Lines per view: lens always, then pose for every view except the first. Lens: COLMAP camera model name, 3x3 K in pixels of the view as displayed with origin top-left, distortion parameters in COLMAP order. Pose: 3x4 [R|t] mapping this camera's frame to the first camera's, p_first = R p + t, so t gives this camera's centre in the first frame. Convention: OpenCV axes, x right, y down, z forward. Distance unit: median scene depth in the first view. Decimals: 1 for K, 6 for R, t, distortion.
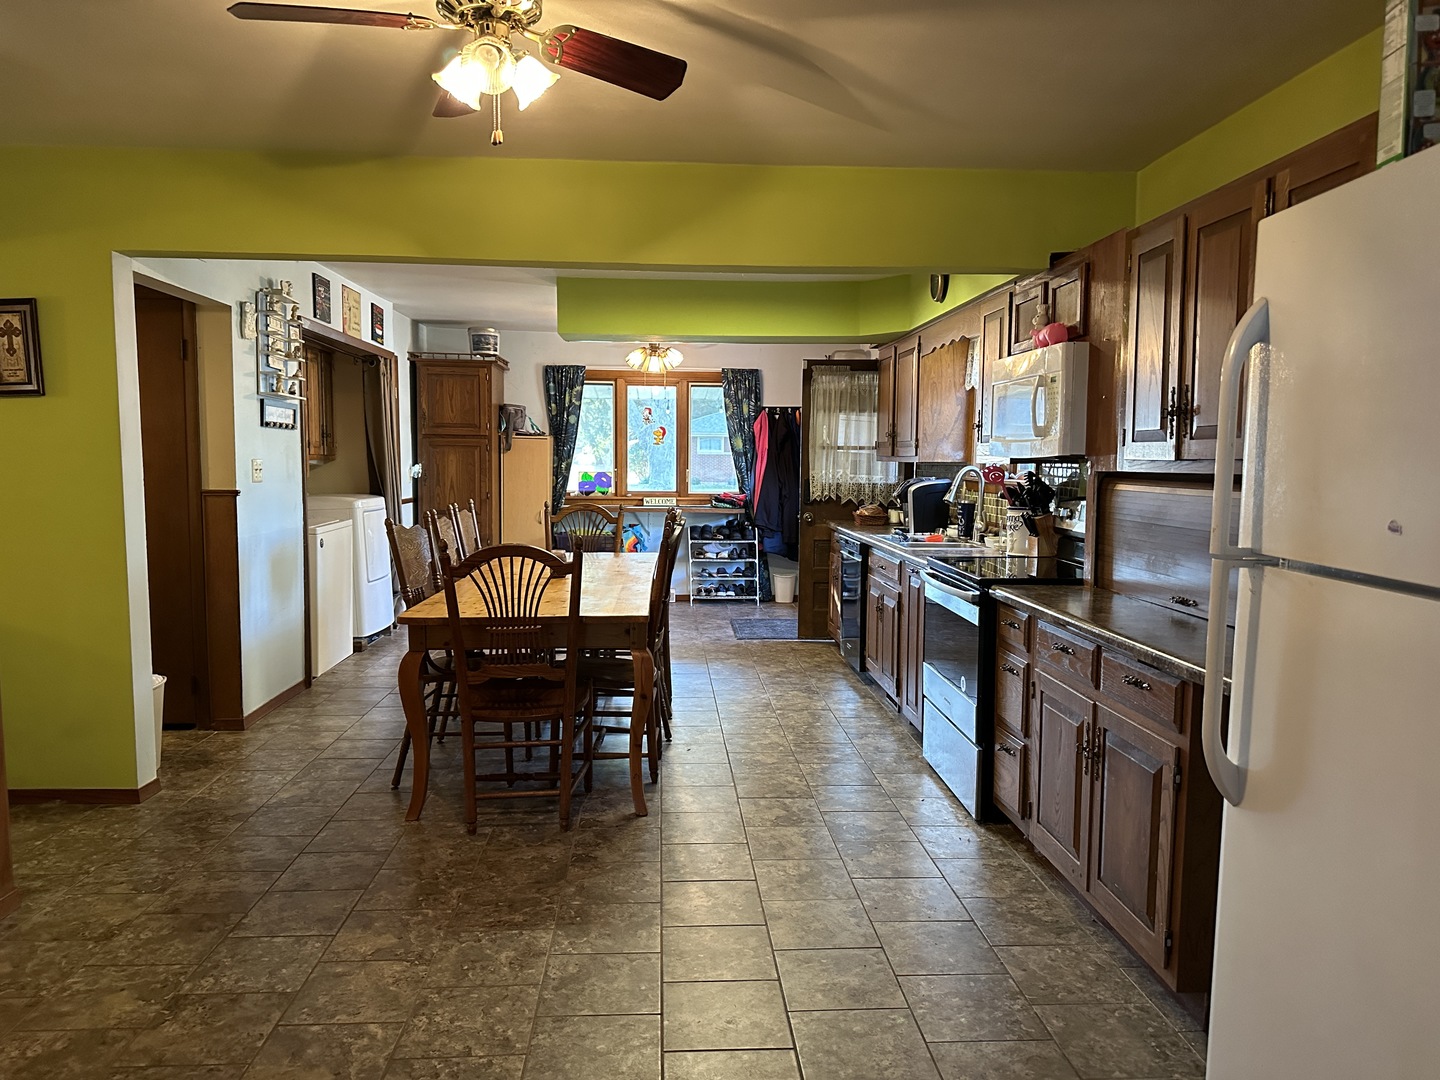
lens RADIAL K [[1014.3, 0, 720.0], [0, 1014.3, 540.0], [0, 0, 1]] dist [0.071541, -0.104787]
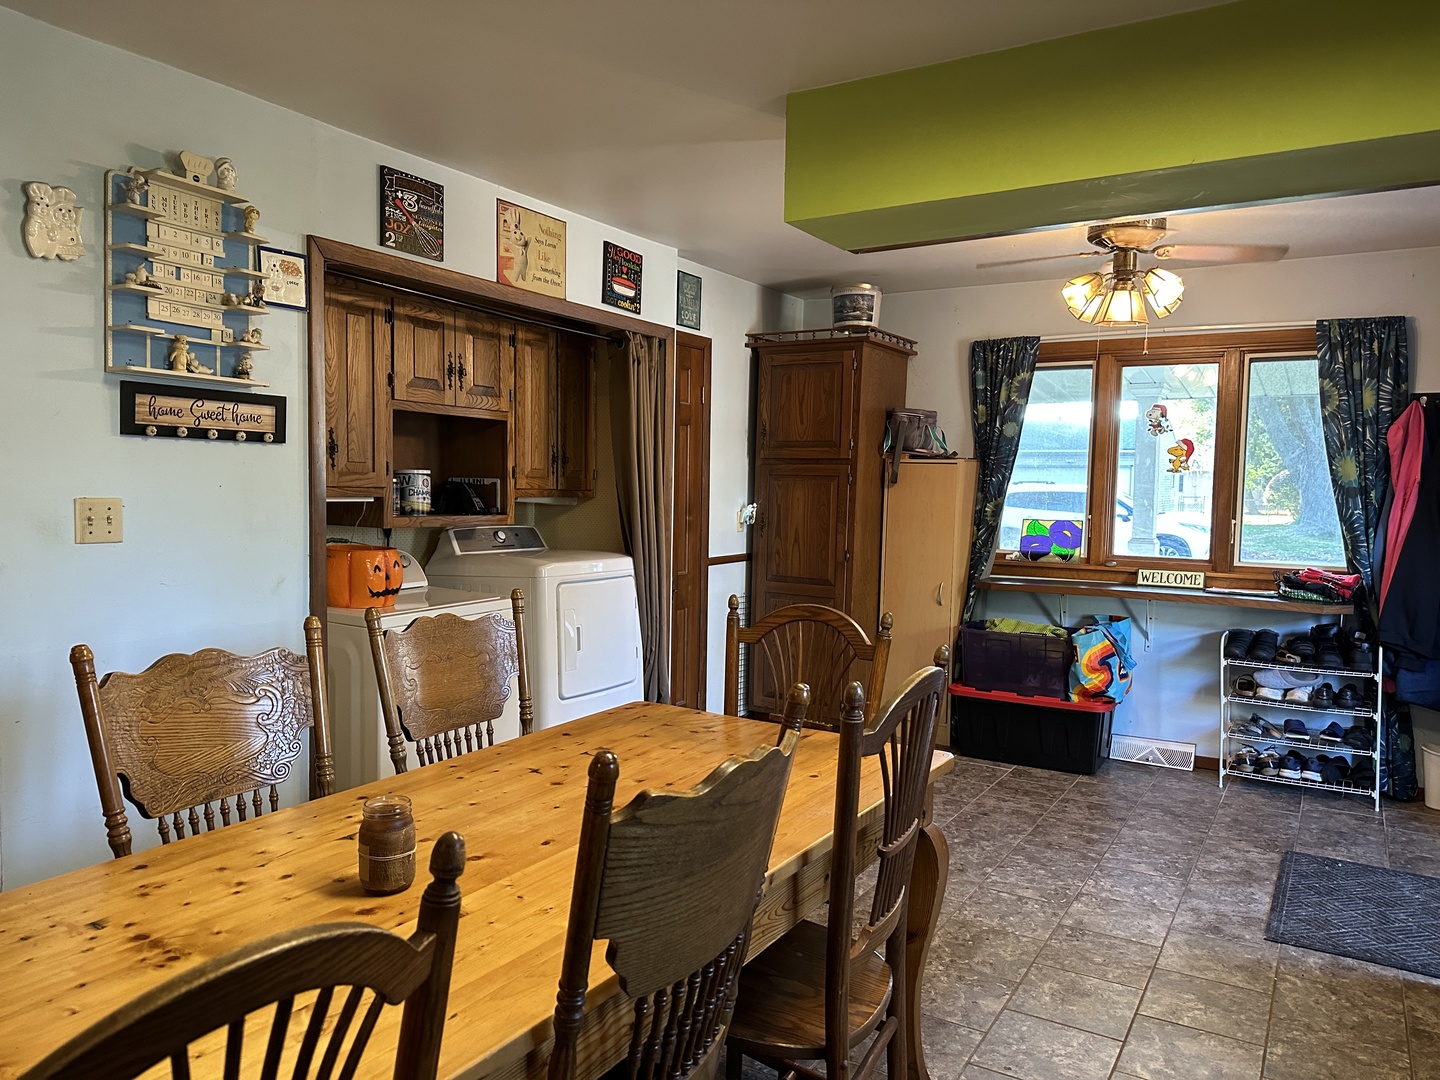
lens RADIAL K [[1025.0, 0, 689.8], [0, 1025.0, 550.0], [0, 0, 1]] dist [0.080675, -0.111473]
pose [[0.813448, 0.043182, -0.580032, 0.052608], [-0.056011, 0.998421, -0.004221, -0.037113], [0.578934, 0.035922, 0.814582, 0.413874]]
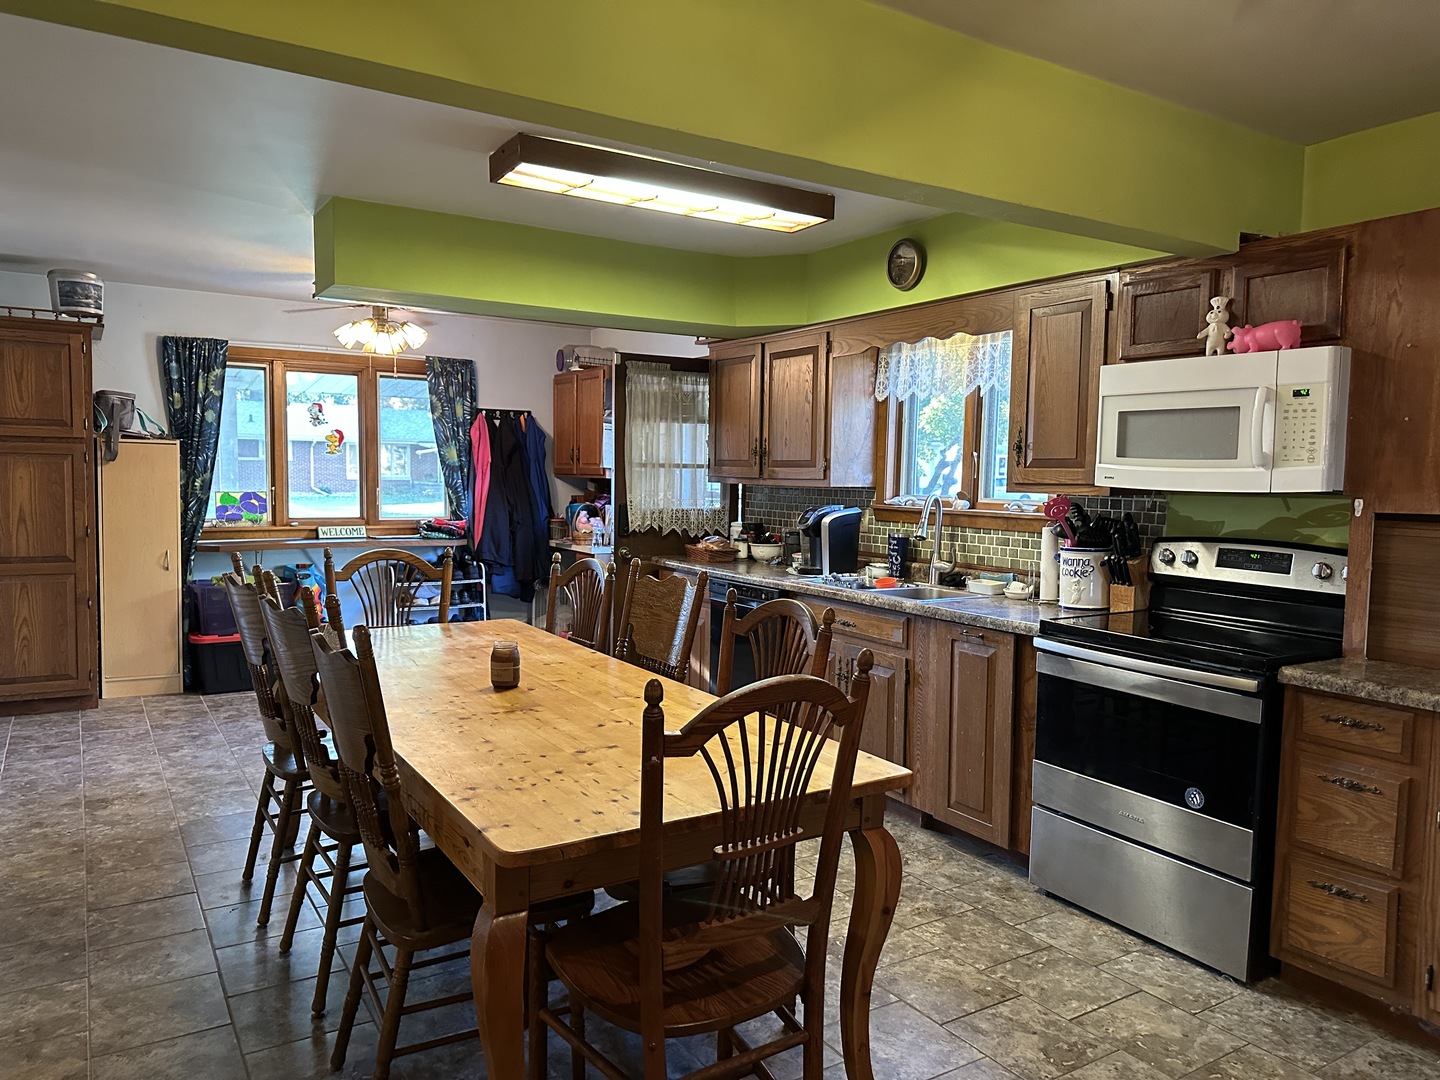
lens RADIAL K [[1014.3, 0, 720.0], [0, 1014.3, 540.0], [0, 0, 1]] dist [0.071541, -0.104787]
pose [[0.873954, -0.027942, 0.485205, -0.183550], [0.030945, 0.999519, 0.001824, -0.025461], [-0.485023, 0.013421, 0.874398, 0.224472]]
